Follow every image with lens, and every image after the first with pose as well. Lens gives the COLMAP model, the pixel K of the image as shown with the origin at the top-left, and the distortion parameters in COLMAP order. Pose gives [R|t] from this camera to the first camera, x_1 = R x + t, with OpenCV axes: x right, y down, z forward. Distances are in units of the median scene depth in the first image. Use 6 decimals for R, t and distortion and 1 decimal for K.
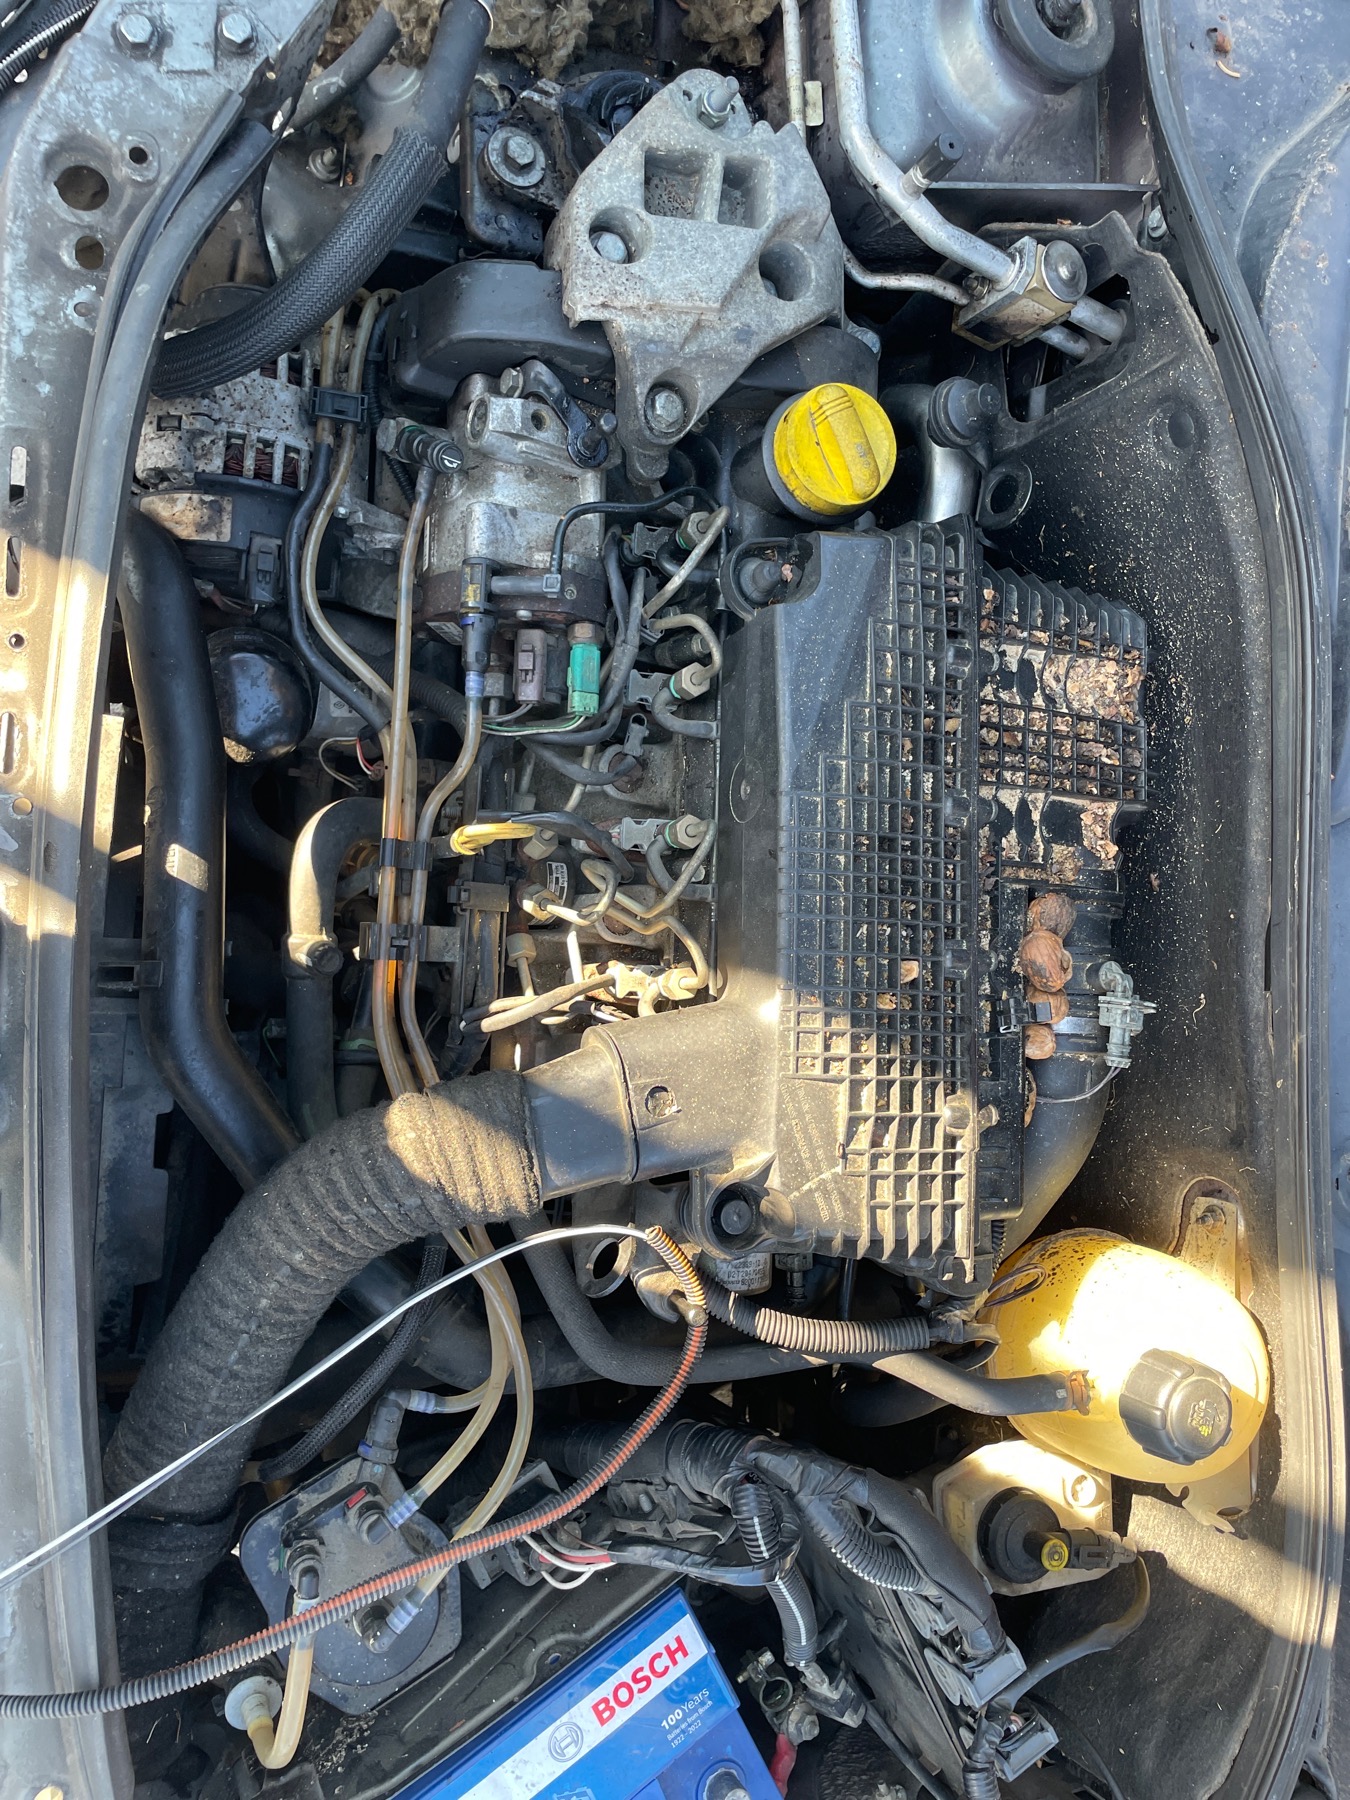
lens RADIAL K [[1399.2, 0, 677.7], [0, 1399.2, 902.7], [0, 0, 1]] dist [0.061582, -0.079930]
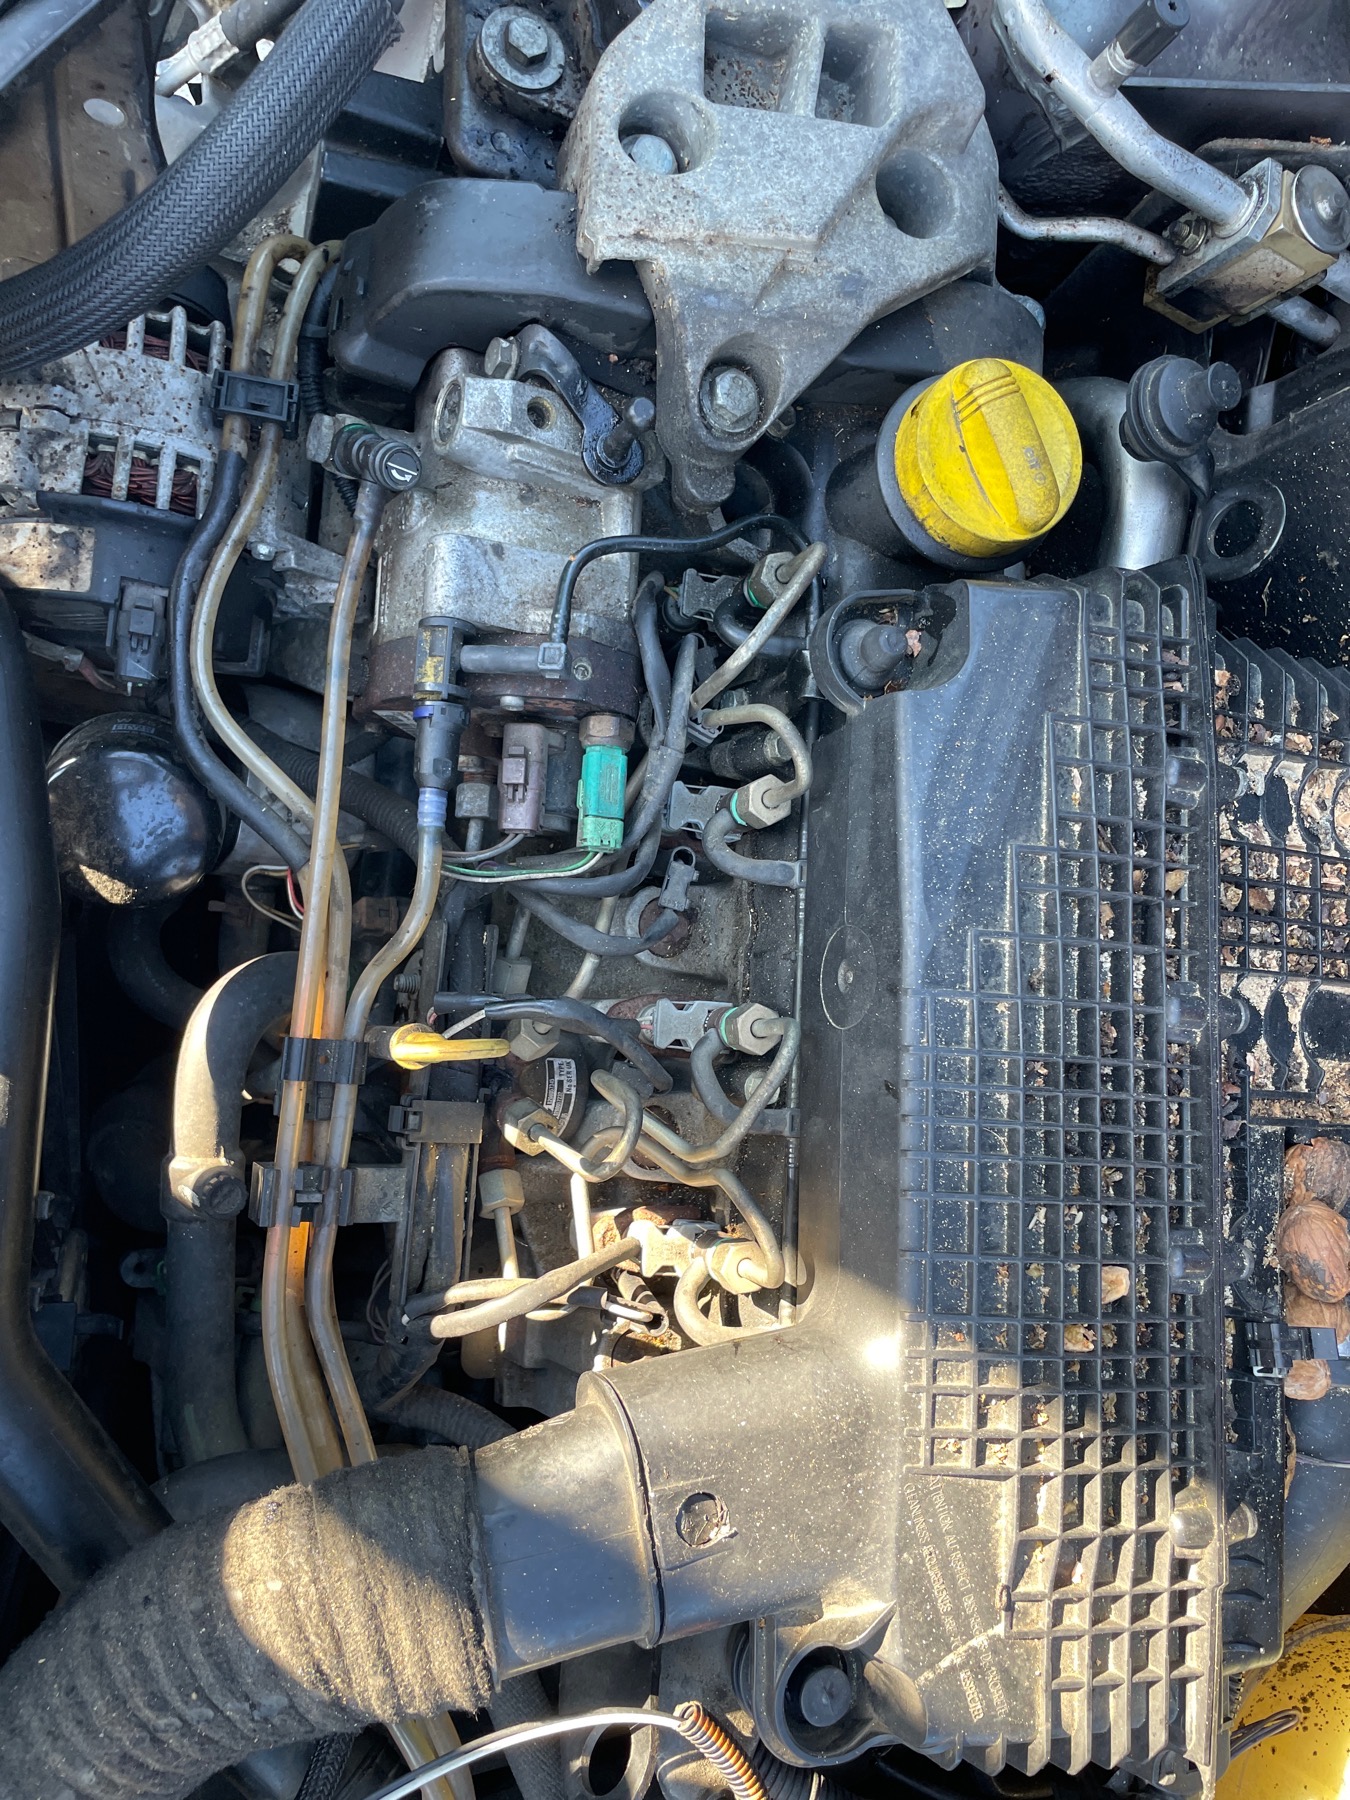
lens RADIAL K [[1399.2, 0, 676.4], [0, 1399.2, 884.5], [0, 0, 1]] dist [0.061582, -0.079930]
pose [[0.998772, 0.016143, -0.046837, 0.000394], [-0.018840, 0.998155, -0.057727, -0.081567], [0.045819, 0.058538, 0.997233, 0.344283]]
